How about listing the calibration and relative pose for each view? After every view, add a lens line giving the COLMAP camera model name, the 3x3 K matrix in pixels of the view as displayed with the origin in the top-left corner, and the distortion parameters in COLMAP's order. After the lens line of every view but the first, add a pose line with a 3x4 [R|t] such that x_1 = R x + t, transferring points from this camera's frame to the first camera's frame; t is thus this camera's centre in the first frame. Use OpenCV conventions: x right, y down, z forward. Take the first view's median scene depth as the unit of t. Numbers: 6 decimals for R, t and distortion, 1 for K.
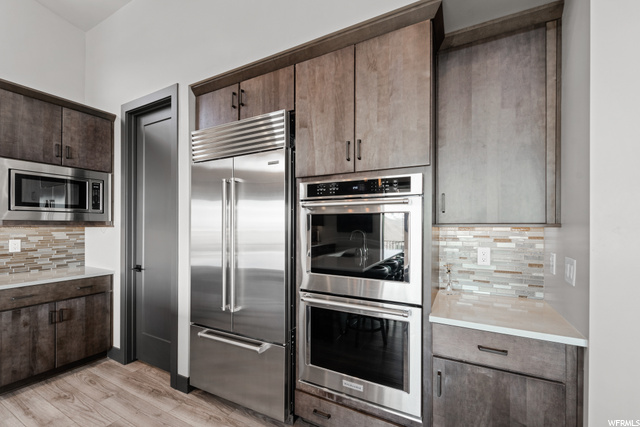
lens RADIAL K [[269.2, 0, 319.5], [0, 269.2, 222.2], [0, 0, 1]] dist [0.001011, -0.000106]
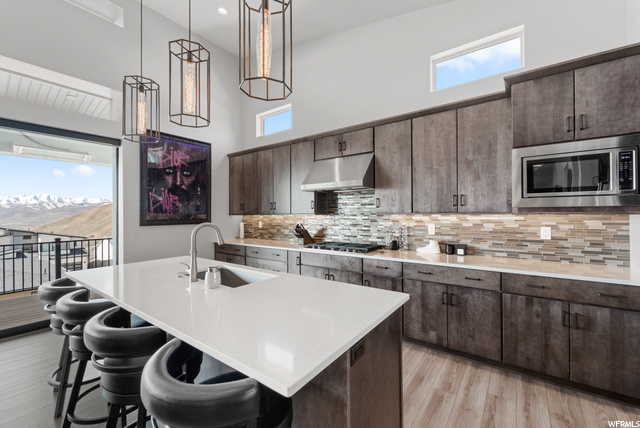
lens RADIAL K [[265.2, 0, 318.6], [0, 265.2, 212.8], [0, 0, 1]] dist [-0.002023, -0.000418]
pose [[-0.142951, -0.005852, -0.989712, -0.038764], [0.015492, 0.999847, -0.008149, 0.007535], [0.989608, -0.016497, -0.142839, 0.343299]]
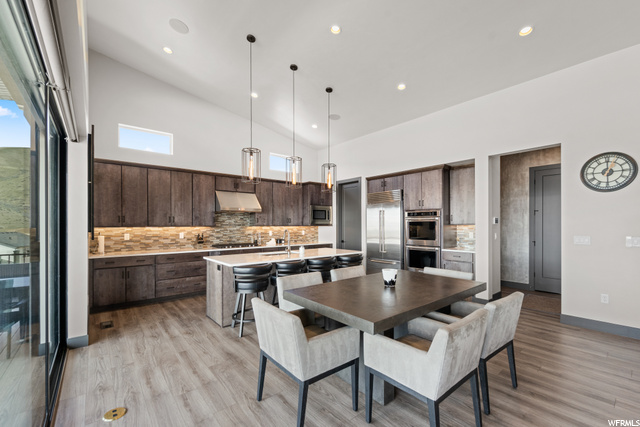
lens RADIAL K [[269.2, 0, 319.5], [0, 269.2, 222.2], [0, 0, 1]] dist [0.001011, -0.000106]
pose [[0.925681, -0.009790, -0.378178, 0.150934], [0.009337, 0.999952, -0.003031, -0.017839], [0.378189, -0.000726, 0.925728, -1.831522]]
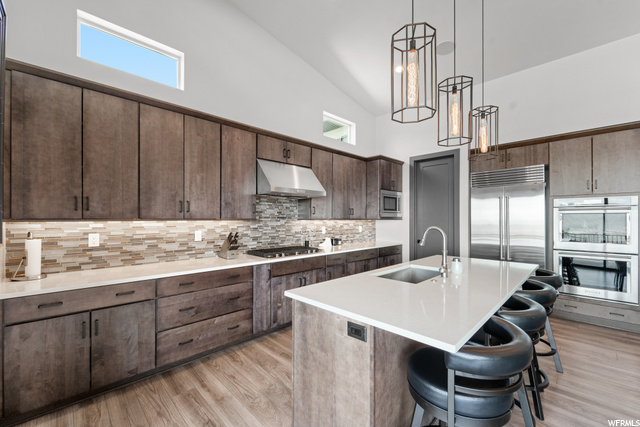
lens RADIAL K [[263.4, 0, 321.4], [0, 263.4, 215.4], [0, 0, 1]] dist [-0.000489, -0.000225]
pose [[0.954505, -0.004353, -0.298164, -0.910161], [0.003559, 0.999989, -0.003206, -0.013762], [0.298174, 0.001999, 0.954509, -1.152419]]
